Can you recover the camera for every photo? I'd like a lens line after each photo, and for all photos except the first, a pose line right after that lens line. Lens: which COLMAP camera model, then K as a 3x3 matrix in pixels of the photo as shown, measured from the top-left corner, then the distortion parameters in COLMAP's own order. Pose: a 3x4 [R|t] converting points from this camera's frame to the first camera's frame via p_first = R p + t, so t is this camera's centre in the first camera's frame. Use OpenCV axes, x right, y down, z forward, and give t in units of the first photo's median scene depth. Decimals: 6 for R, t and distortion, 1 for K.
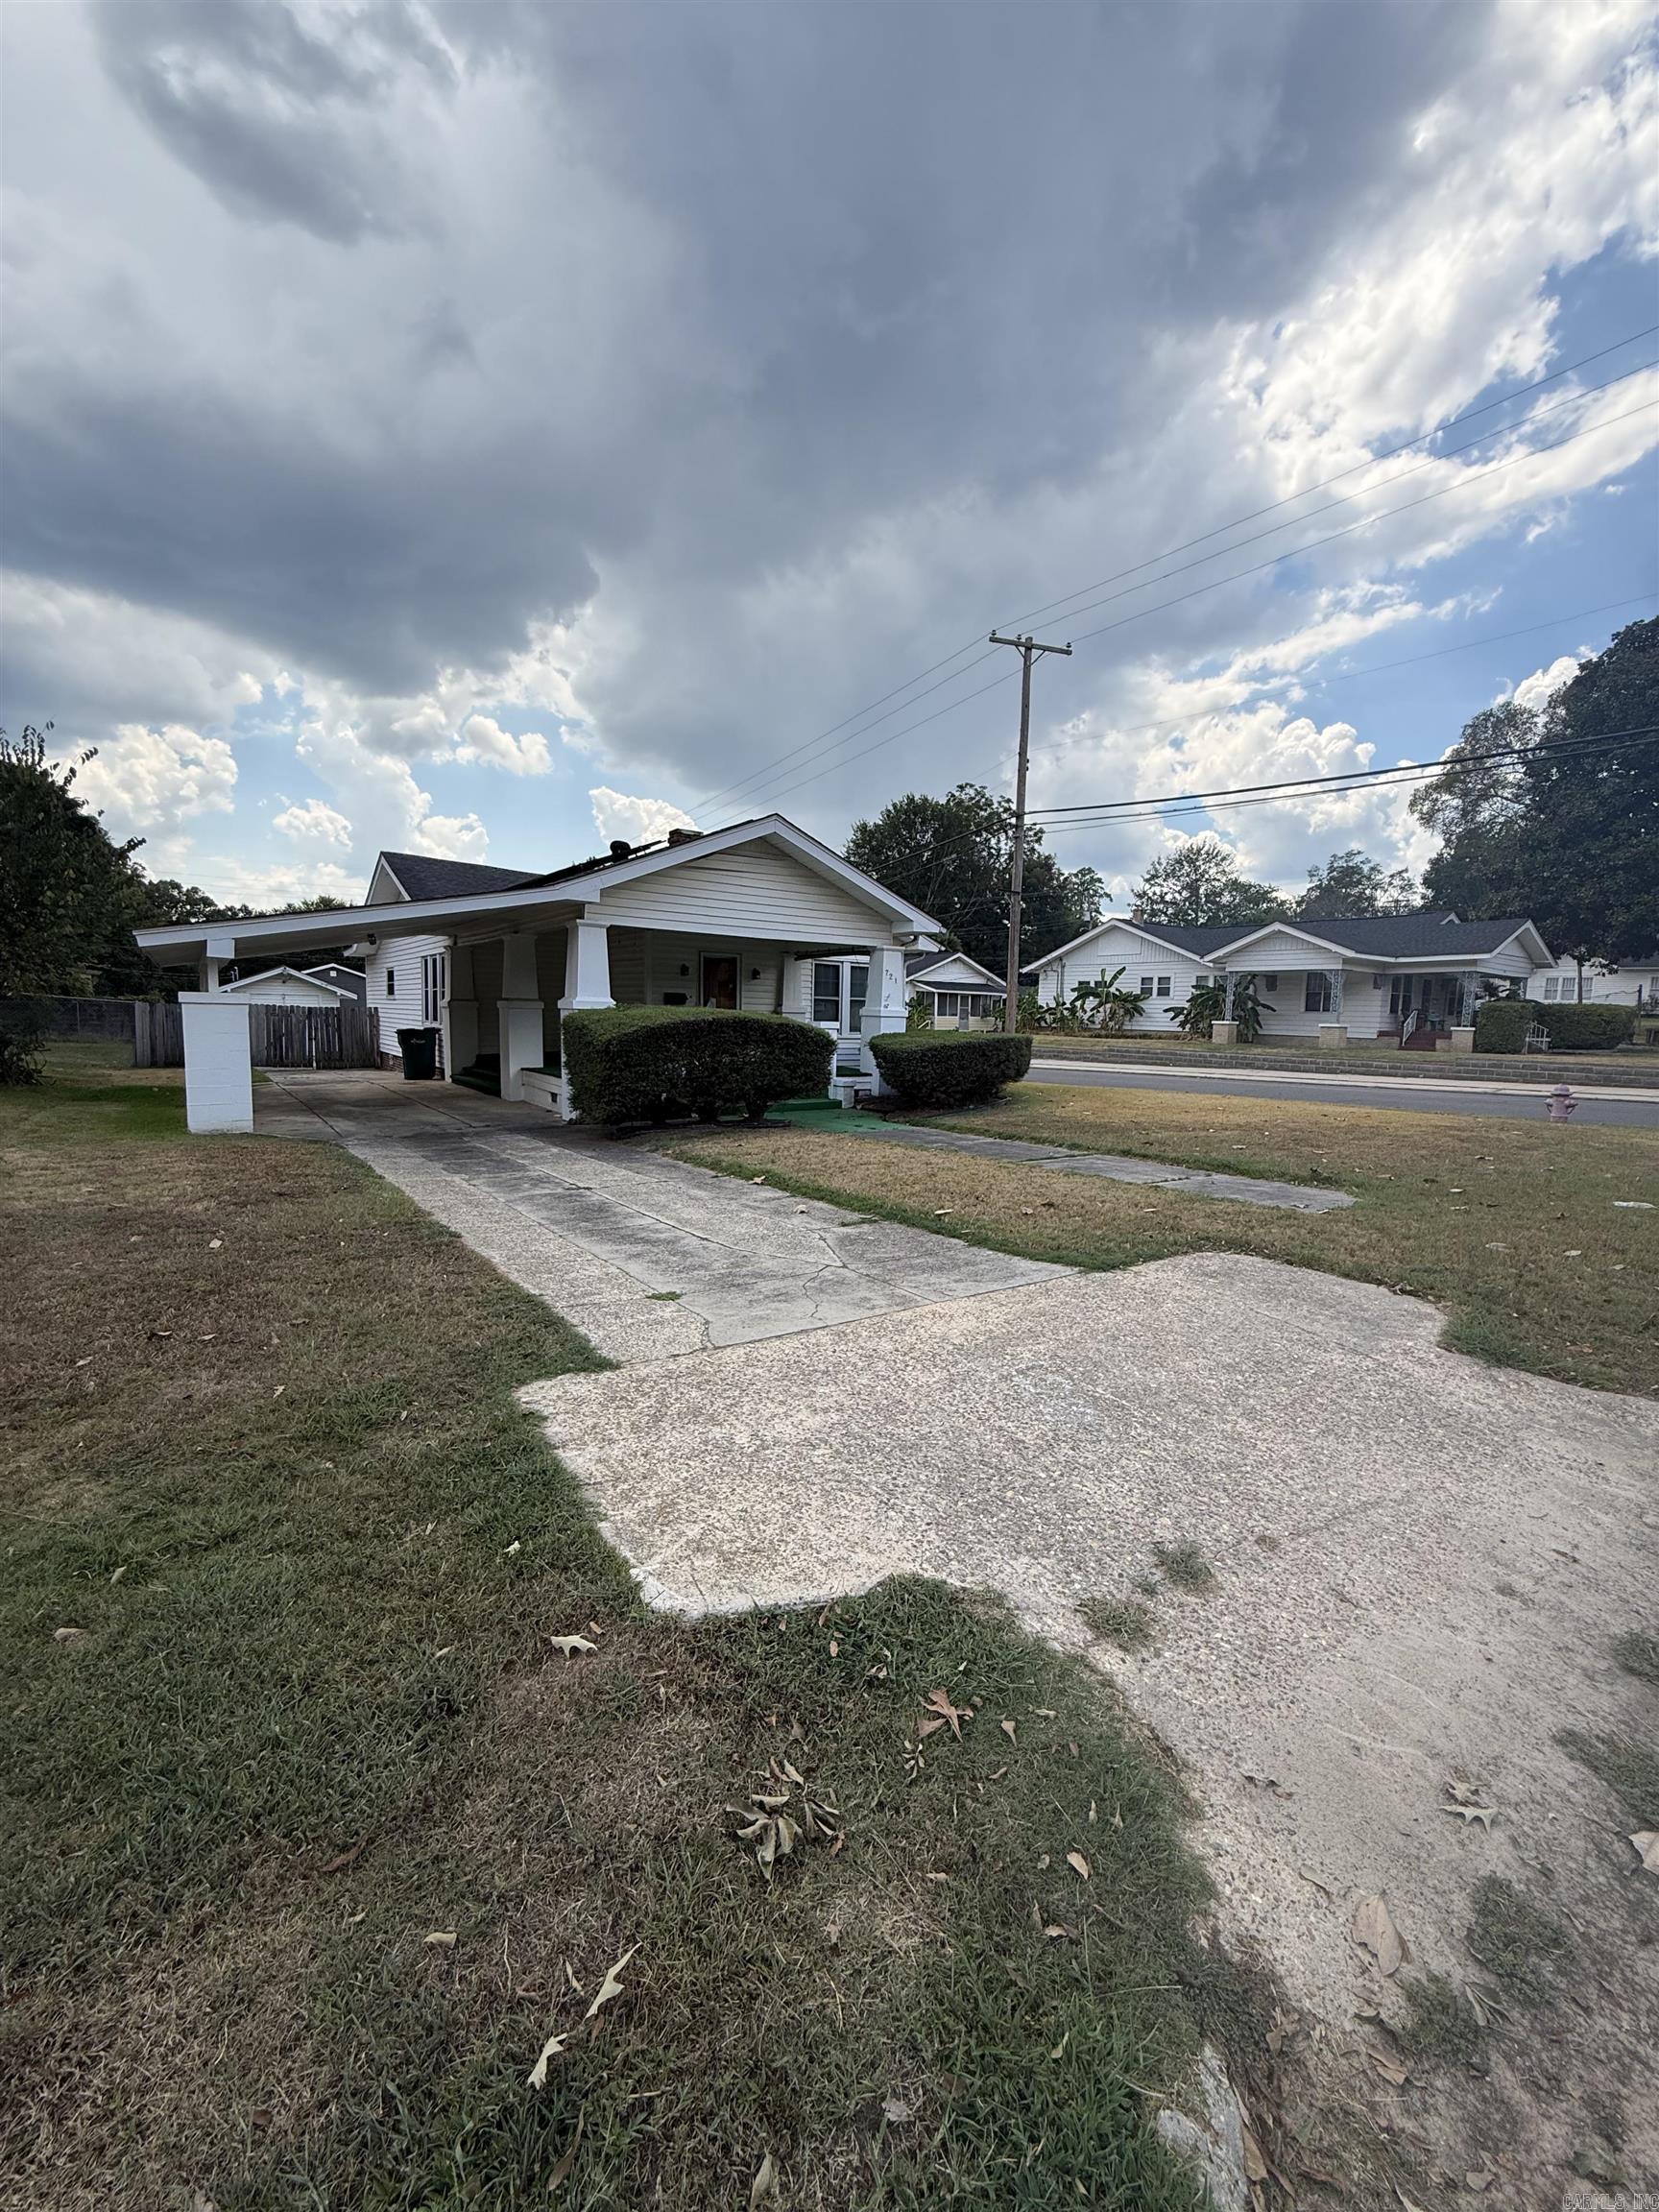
lens RADIAL K [[898.8, 0, 830.3], [0, 898.8, 1104.1], [0, 0, 1]] dist [-0.000167, 0.000036]
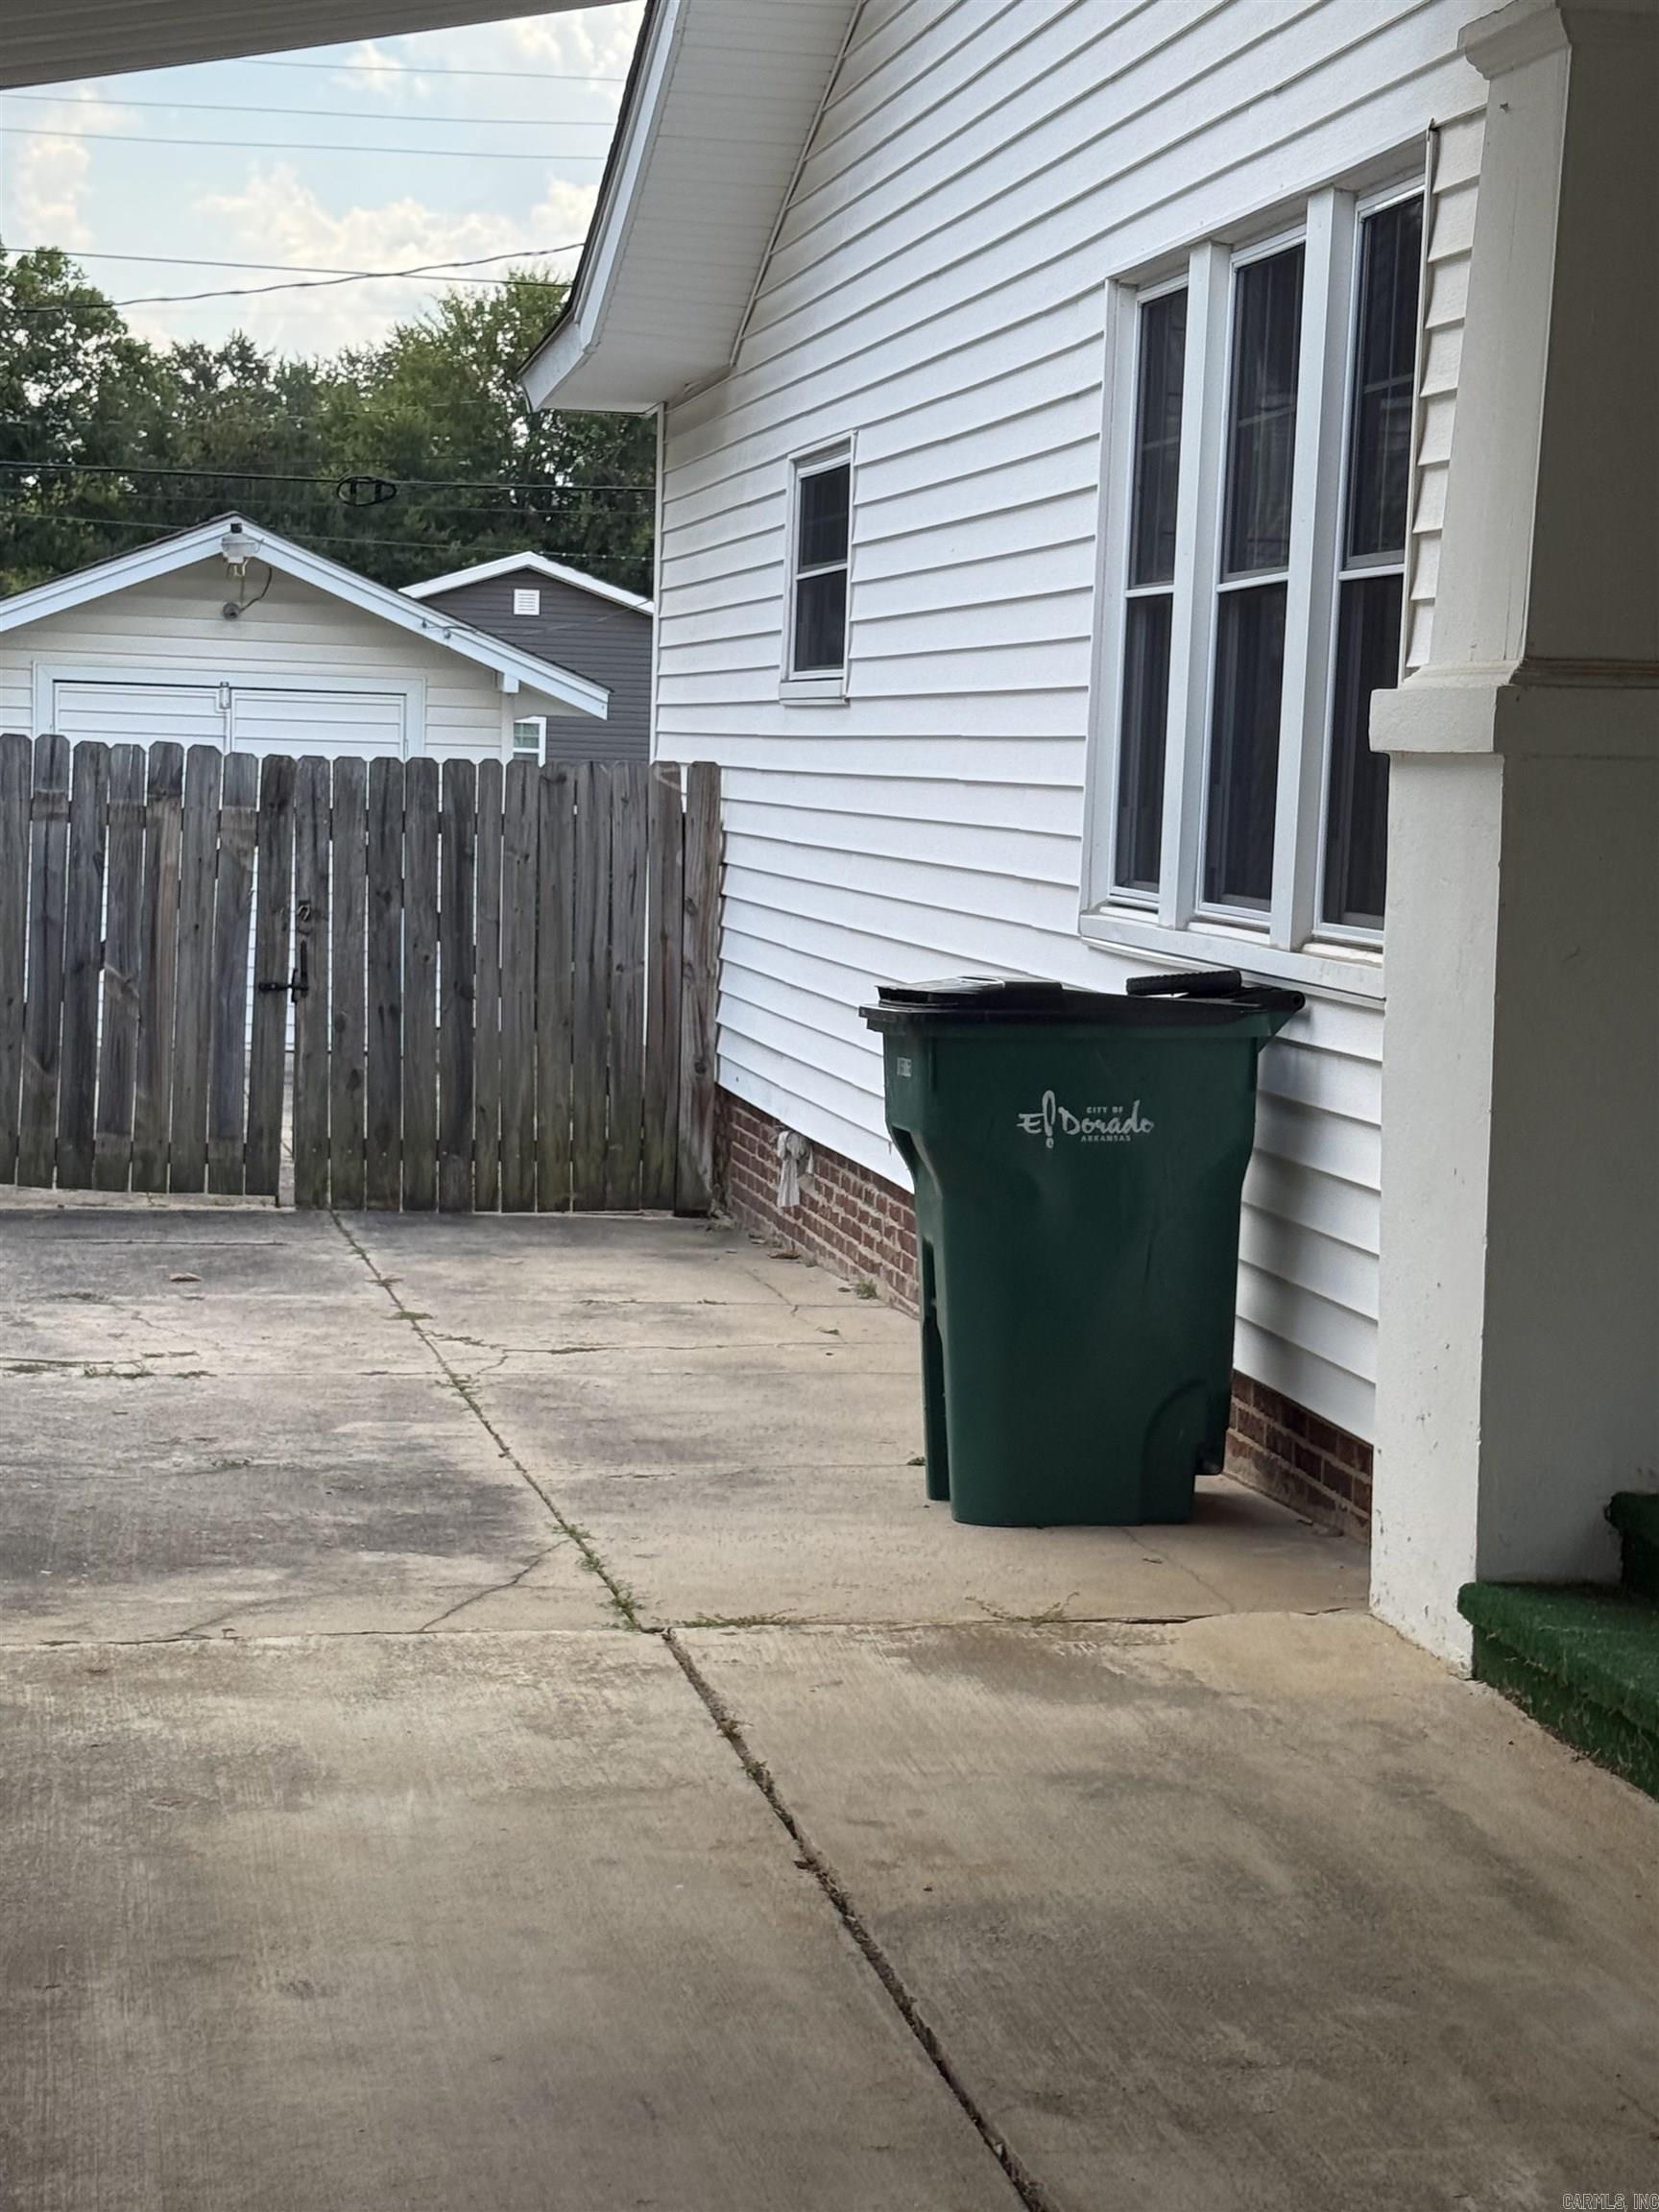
lens RADIAL K [[4039.9, 0, 828.0], [0, 4039.9, 1107.8], [0, 0, 1]] dist [0.057591, 0.000000]
pose [[0.907563, 0.042724, -0.417737, -0.243328], [-0.052369, 0.998560, -0.011647, -0.051593], [0.416638, 0.032447, 0.908493, 0.477332]]
